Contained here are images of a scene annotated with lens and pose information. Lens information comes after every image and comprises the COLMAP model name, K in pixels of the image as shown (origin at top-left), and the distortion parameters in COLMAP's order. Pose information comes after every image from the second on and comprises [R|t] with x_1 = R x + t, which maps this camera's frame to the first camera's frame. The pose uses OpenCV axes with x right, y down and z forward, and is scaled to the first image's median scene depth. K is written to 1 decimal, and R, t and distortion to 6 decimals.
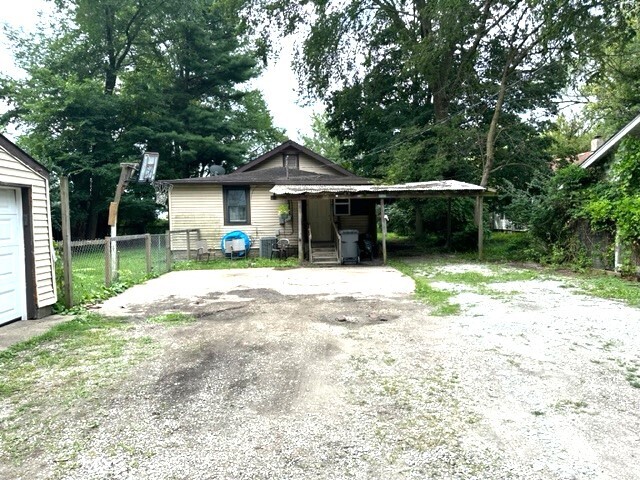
lens RADIAL K [[455.0, 0, 320.4], [0, 455.0, 240.9], [0, 0, 1]] dist [-0.011596, -0.008153]
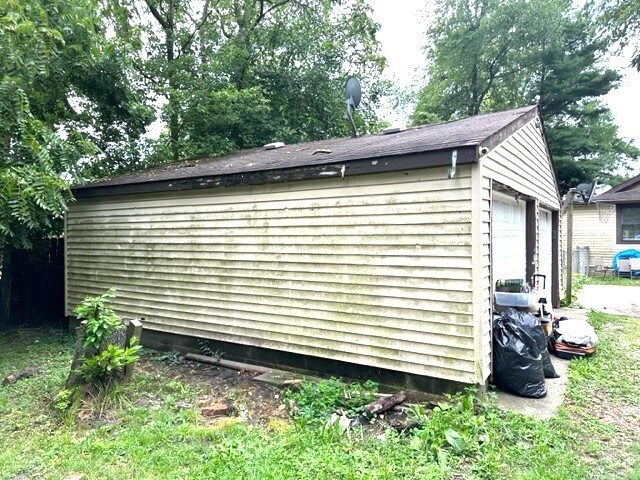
lens RADIAL K [[455.0, 0, 320.3], [0, 455.0, 239.9], [0, 0, 1]] dist [-0.011596, -0.008153]
pose [[0.808943, 0.013284, -0.587737, -0.153815], [-0.039578, 0.998707, -0.031902, 0.014909], [0.586554, 0.049068, 0.808423, -0.195630]]
